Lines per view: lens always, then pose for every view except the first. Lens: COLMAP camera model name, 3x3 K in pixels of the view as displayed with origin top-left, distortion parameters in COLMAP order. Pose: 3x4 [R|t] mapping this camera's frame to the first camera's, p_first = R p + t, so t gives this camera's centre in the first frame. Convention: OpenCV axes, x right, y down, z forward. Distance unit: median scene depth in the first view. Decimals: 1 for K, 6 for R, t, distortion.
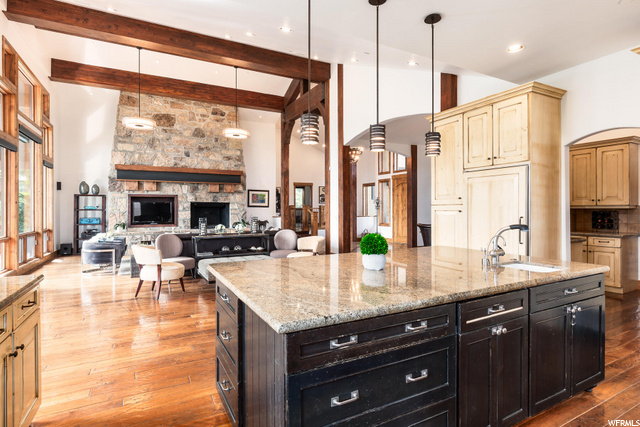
lens RADIAL K [[335.2, 0, 319.2], [0, 335.2, 214.4], [0, 0, 1]] dist [-0.023540, 0.000338]
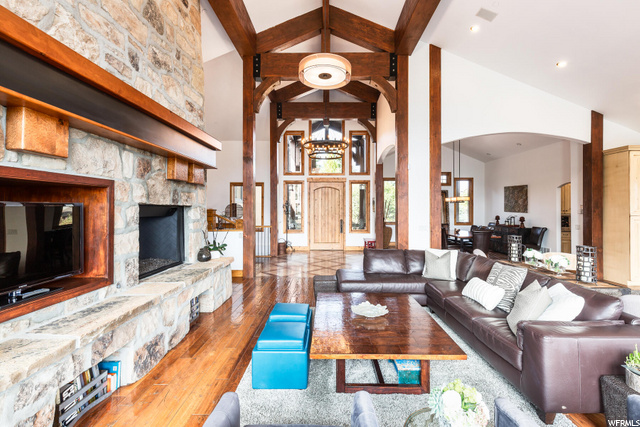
lens RADIAL K [[297.9, 0, 321.7], [0, 297.9, 208.0], [0, 0, 1]] dist [0.008332, -0.001931]
pose [[0.460240, 0.004293, 0.887784, -0.395415], [0.013698, 0.999835, -0.011936, -0.018964], [-0.887689, 0.017654, 0.460105, 0.482459]]
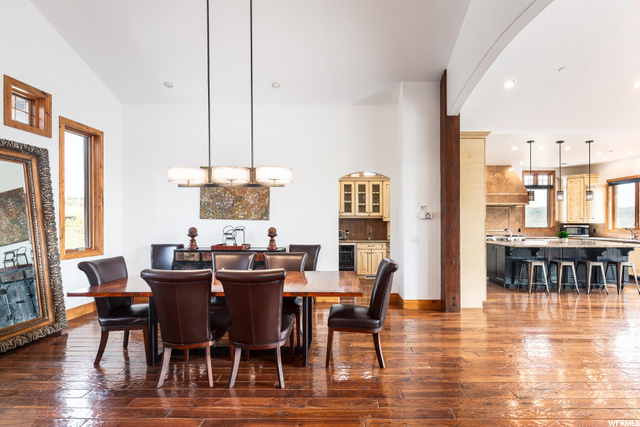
lens RADIAL K [[348.2, 0, 324.6], [0, 348.2, 216.4], [0, 0, 1]] dist [0.006372, -0.000895]
pose [[-0.889333, 0.006500, 0.457215, 0.083315], [0.006637, 0.999977, -0.001306, -0.014950], [-0.457213, 0.001873, -0.889355, 0.683362]]
